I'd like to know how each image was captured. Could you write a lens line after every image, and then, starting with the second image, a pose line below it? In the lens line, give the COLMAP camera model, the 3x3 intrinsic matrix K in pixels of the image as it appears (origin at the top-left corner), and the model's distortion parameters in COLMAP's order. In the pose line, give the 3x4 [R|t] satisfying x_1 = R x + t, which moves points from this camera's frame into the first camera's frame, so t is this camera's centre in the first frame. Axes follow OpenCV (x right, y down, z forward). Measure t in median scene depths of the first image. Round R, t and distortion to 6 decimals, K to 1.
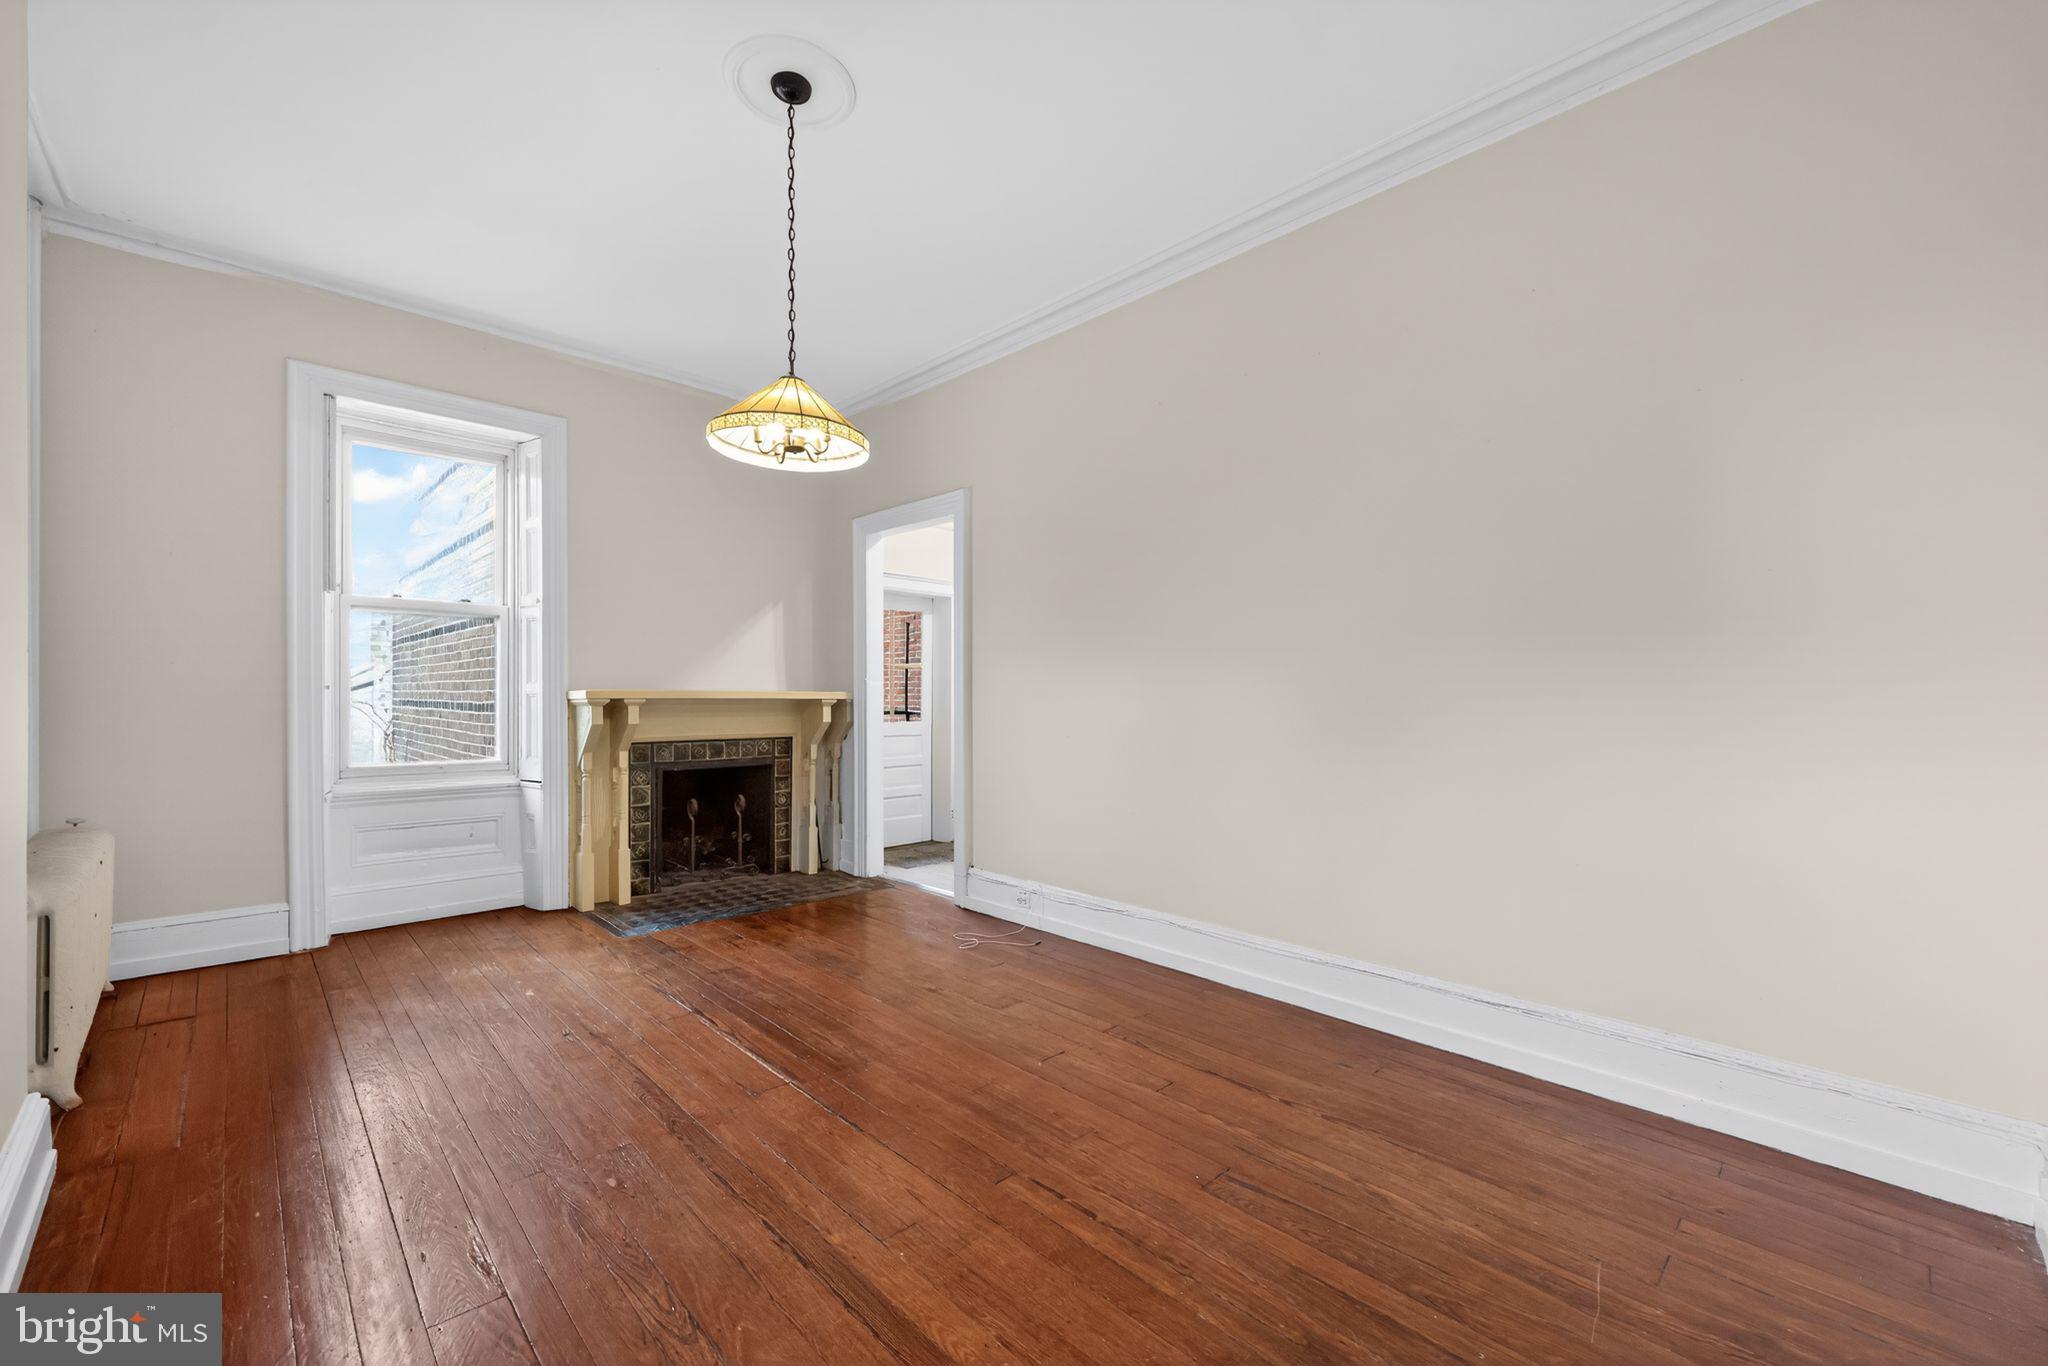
lens RADIAL K [[824.3, 0, 1011.1], [0, 824.3, 691.6], [0, 0, 1]] dist [0.000831, 0.000295]
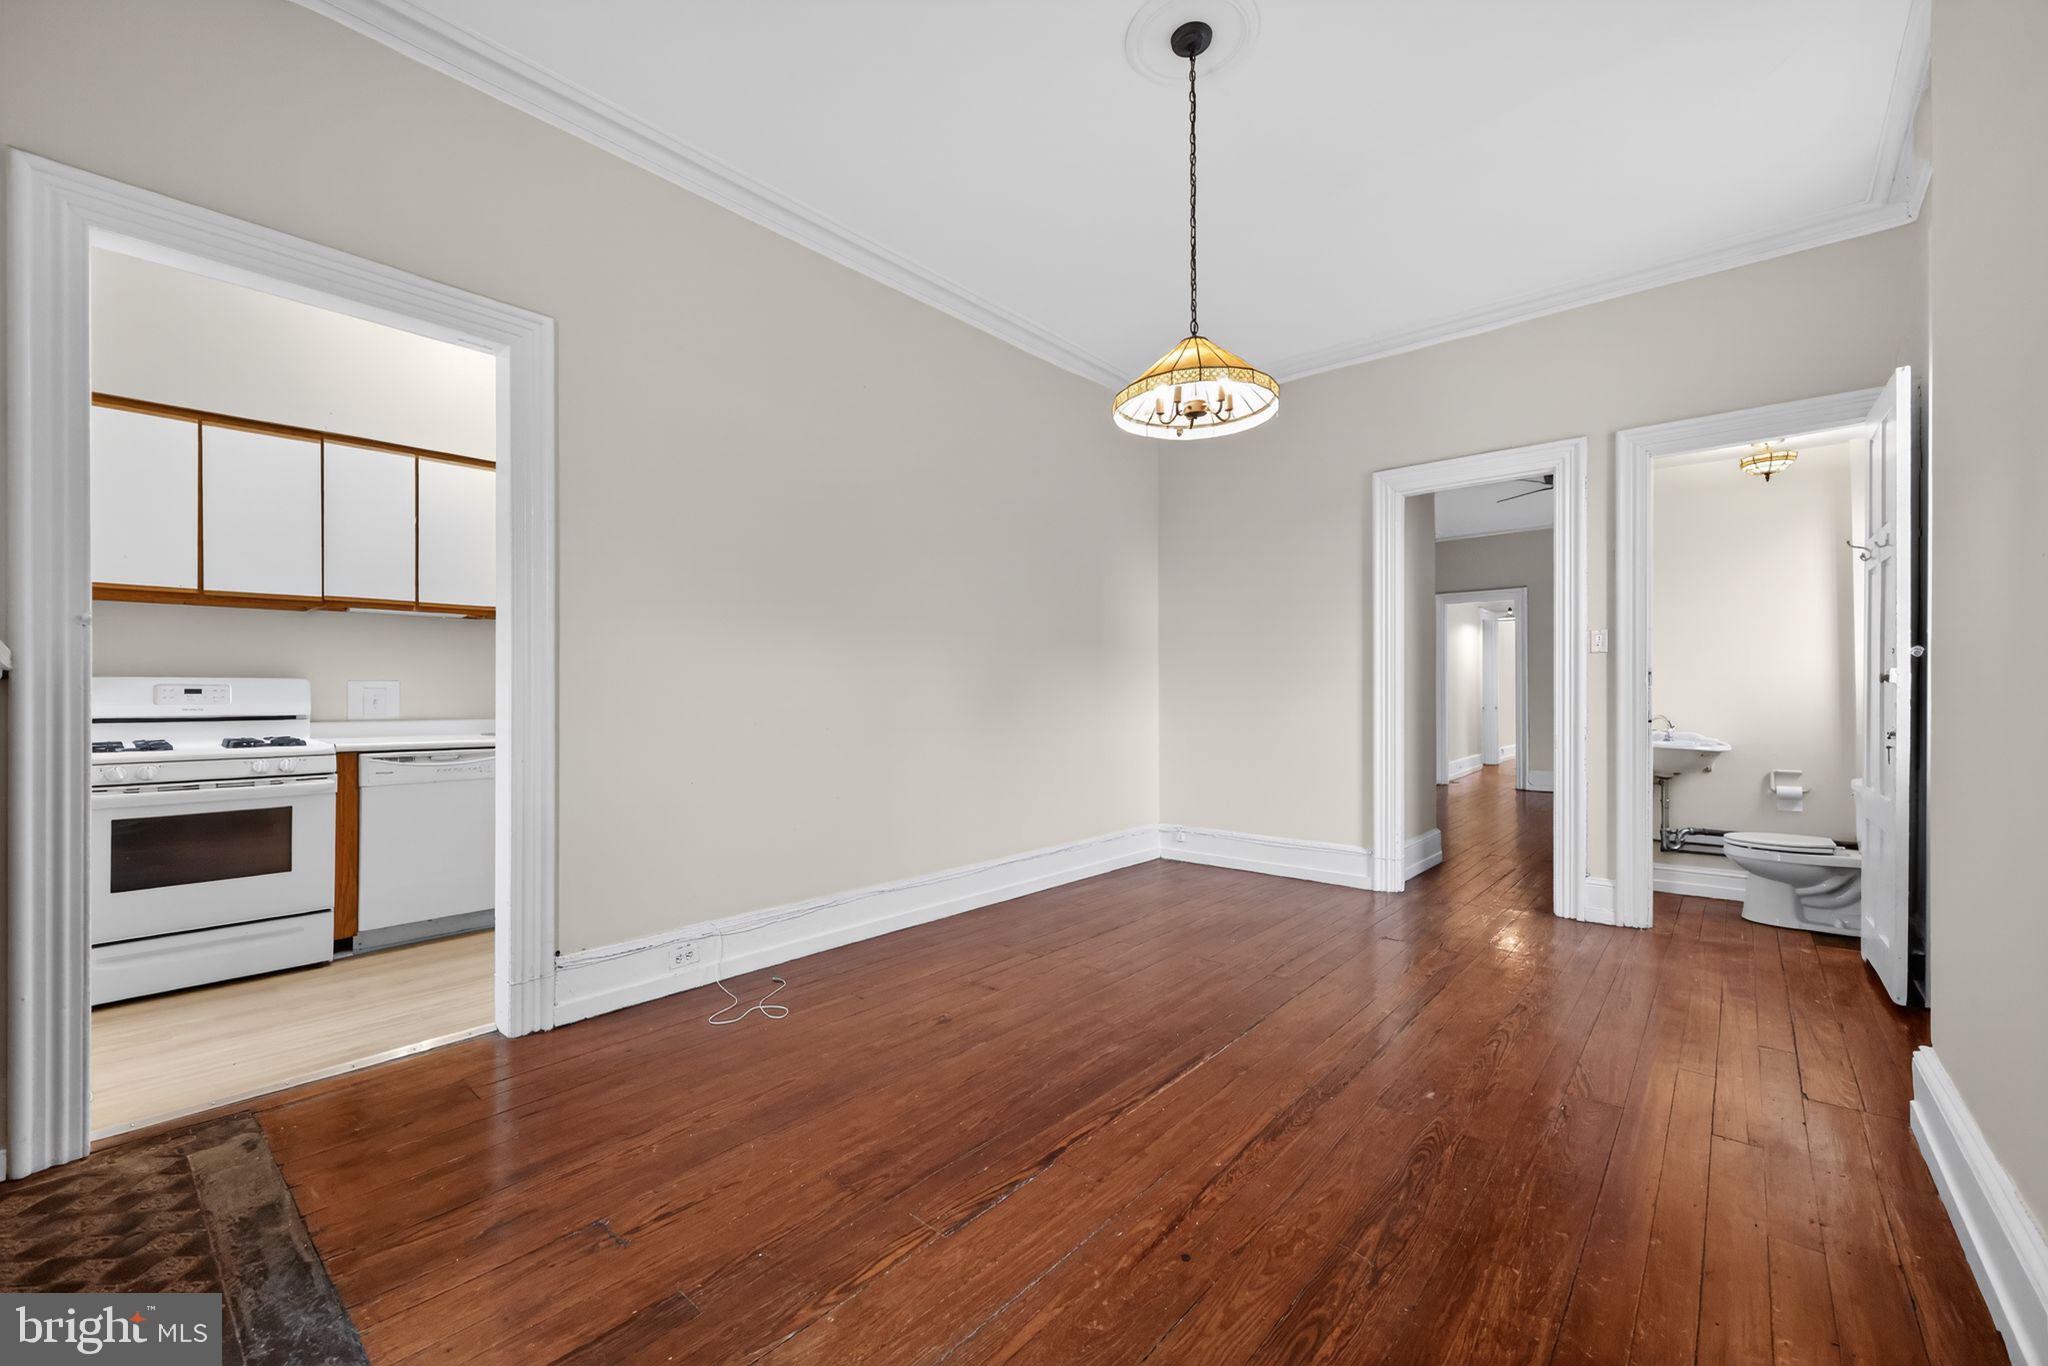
lens RADIAL K [[824.3, 0, 1015.1], [0, 824.3, 681.8], [0, 0, 1]] dist [0.000831, 0.000295]
pose [[-0.095257, 0.007616, 0.995424, -0.653069], [-0.009939, 0.999914, -0.008601, 0.015307], [-0.995403, -0.010712, -0.095173, 0.700266]]
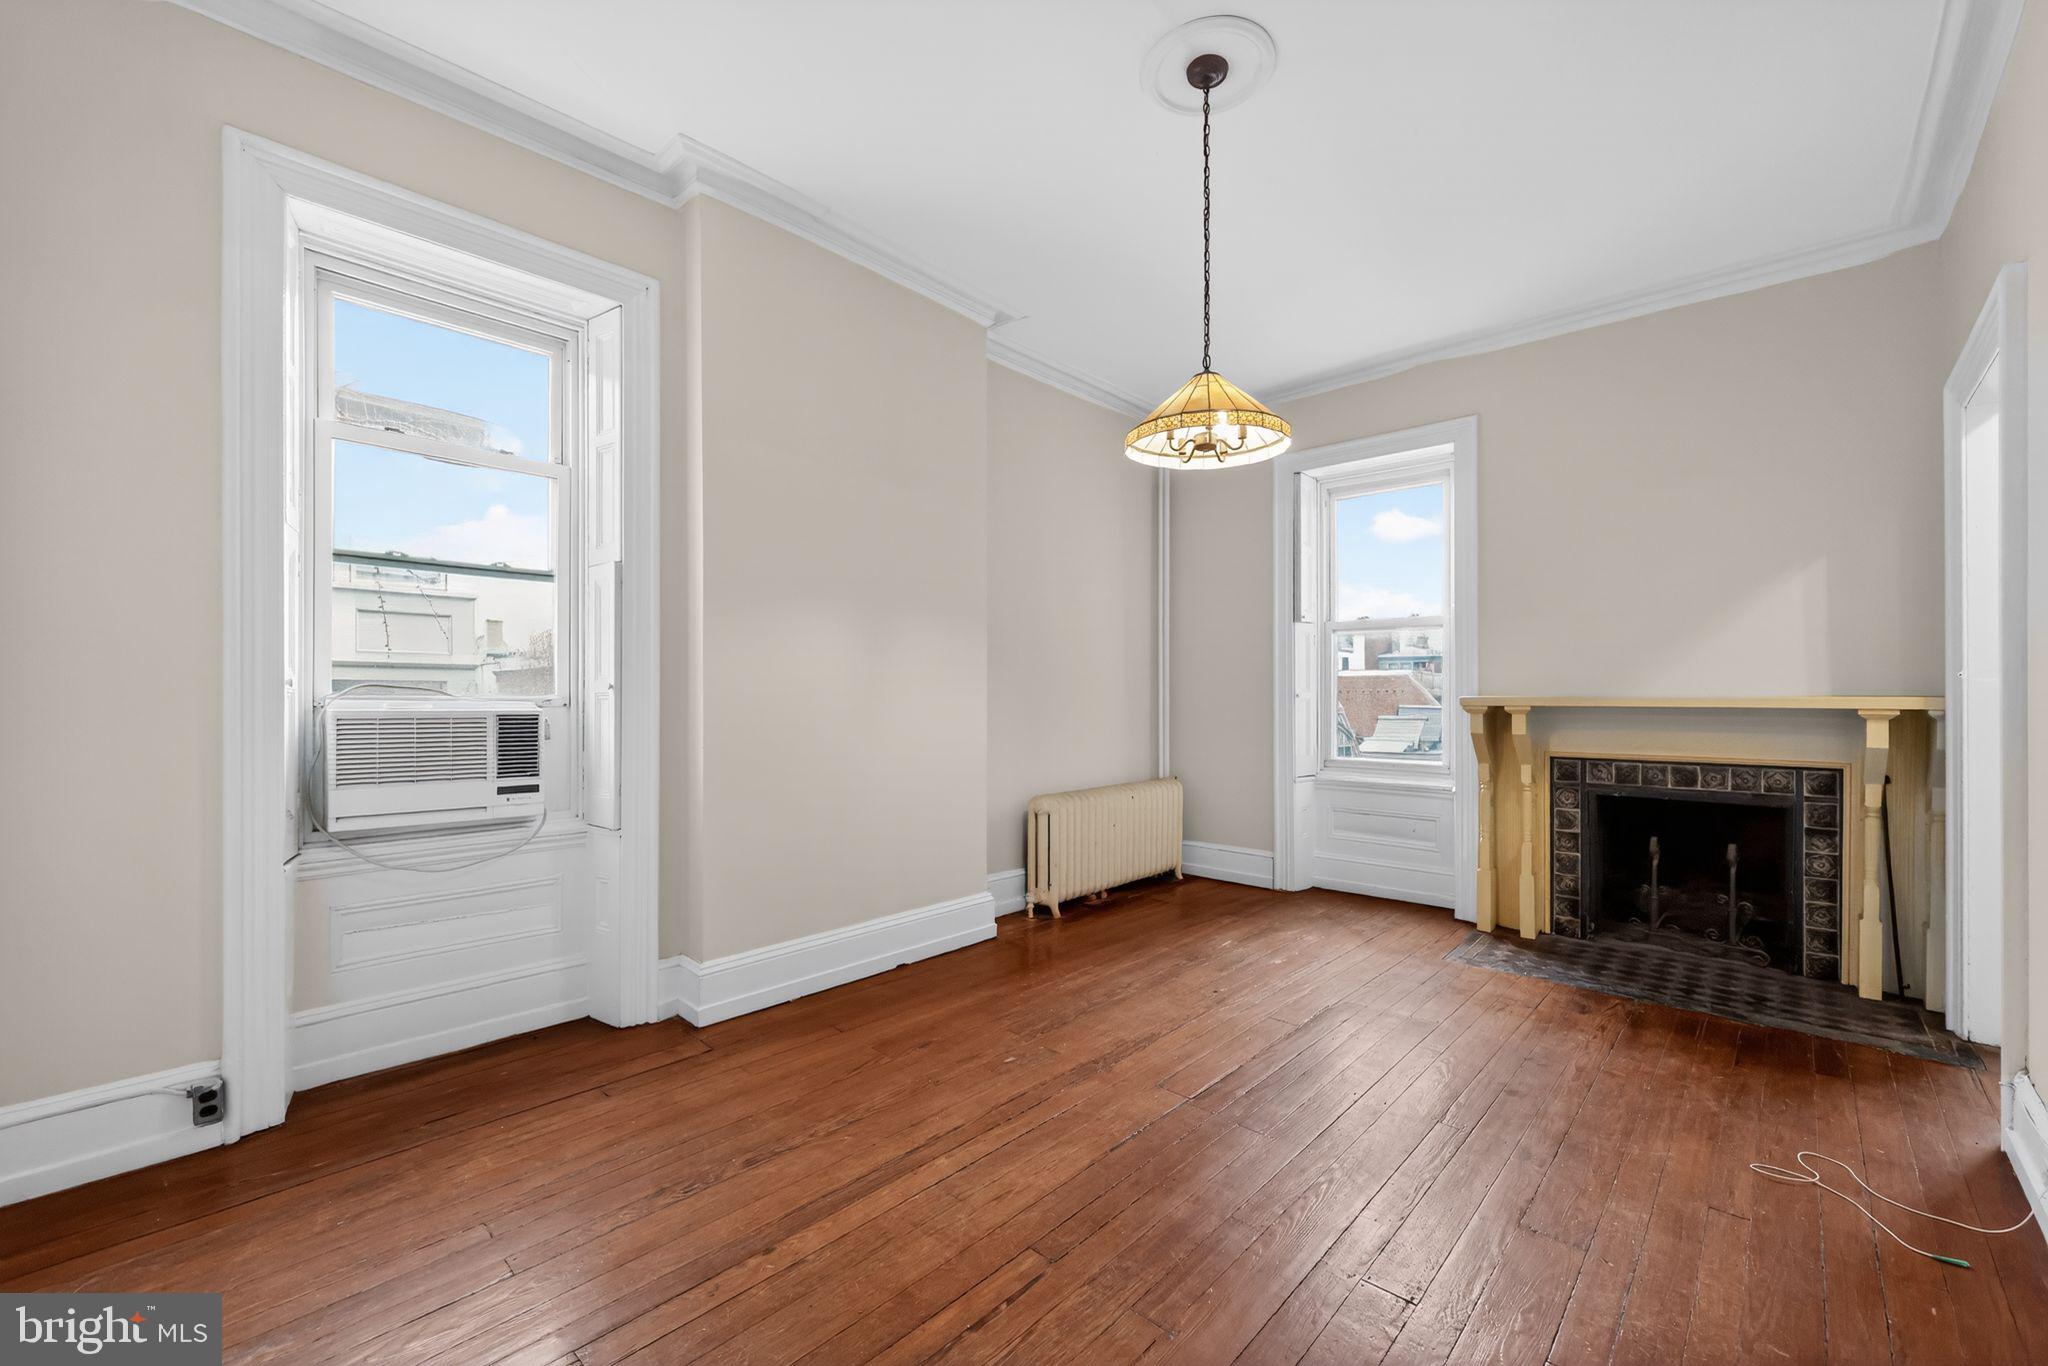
lens RADIAL K [[824.3, 0, 1029.2], [0, 824.3, 700.5], [0, 0, 1]] dist [0.000831, 0.000295]
pose [[0.068954, 0.002175, -0.997617, 0.366130], [0.003594, 0.999991, 0.002428, -0.001358], [0.997613, -0.003753, 0.068945, 0.391002]]
